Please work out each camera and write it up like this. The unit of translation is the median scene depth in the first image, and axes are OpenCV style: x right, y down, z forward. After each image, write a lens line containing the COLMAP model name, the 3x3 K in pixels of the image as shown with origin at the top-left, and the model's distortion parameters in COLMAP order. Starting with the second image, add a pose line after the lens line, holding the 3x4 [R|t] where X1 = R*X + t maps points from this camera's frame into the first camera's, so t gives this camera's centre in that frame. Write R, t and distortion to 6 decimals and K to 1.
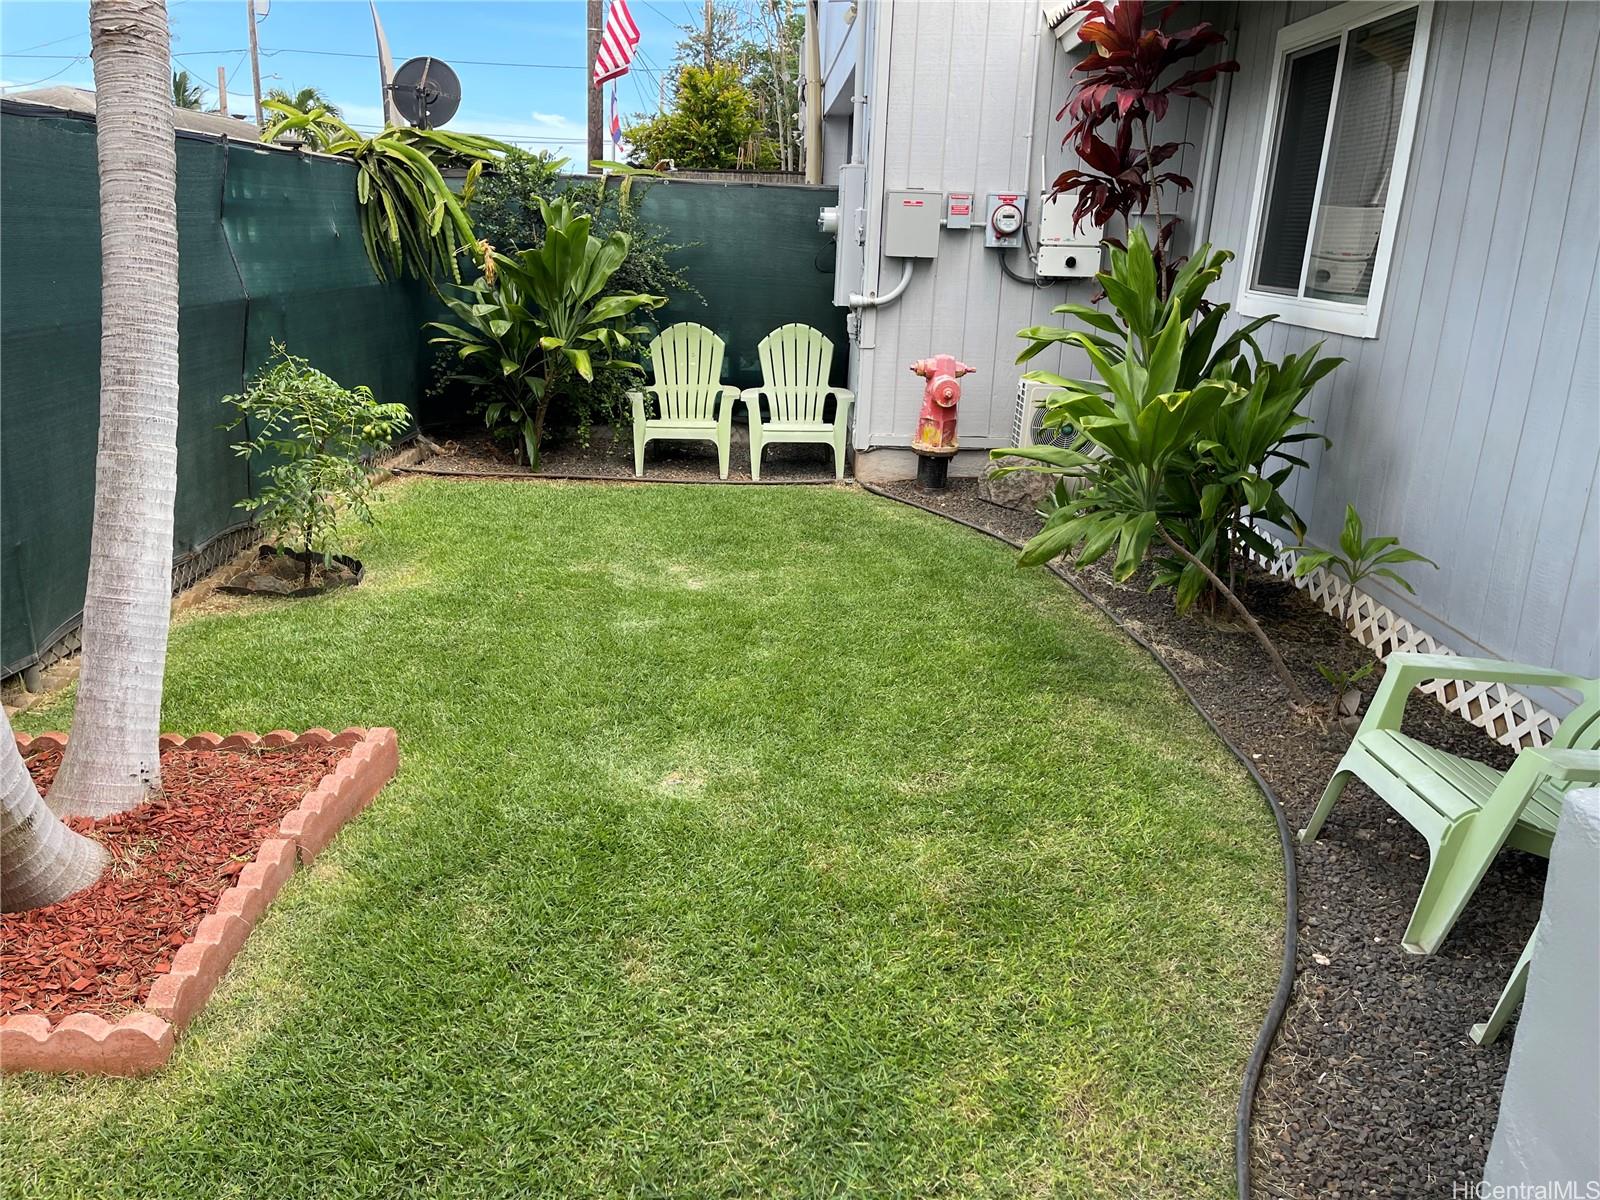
lens RADIAL K [[1220.2, 0, 804.3], [0, 1220.2, 598.2], [0, 0, 1]] dist [0.049238, -0.043985]
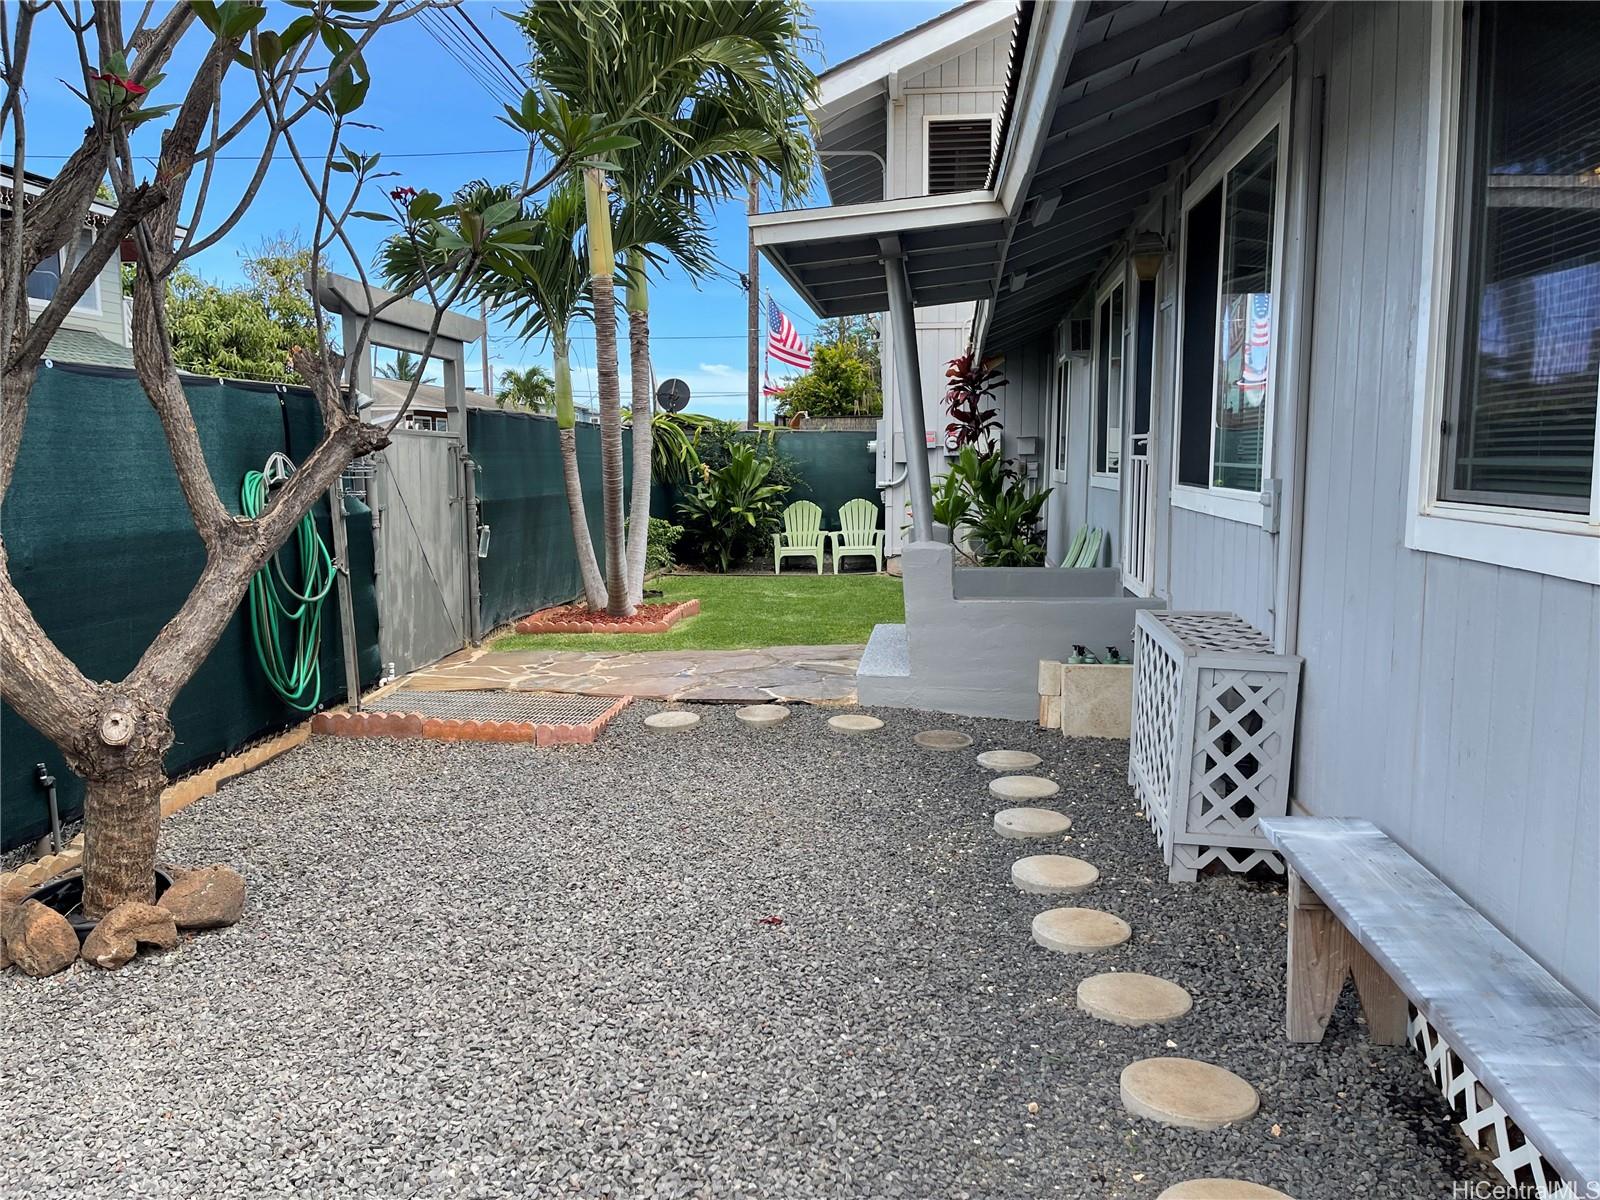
lens RADIAL K [[1220.2, 0, 804.3], [0, 1220.2, 598.2], [0, 0, 1]] dist [0.049238, -0.043985]
pose [[0.992327, -0.028782, -0.120247, 0.143320], [0.006872, 0.983865, -0.178781, 0.288819], [0.123453, 0.176582, 0.976513, -0.912354]]
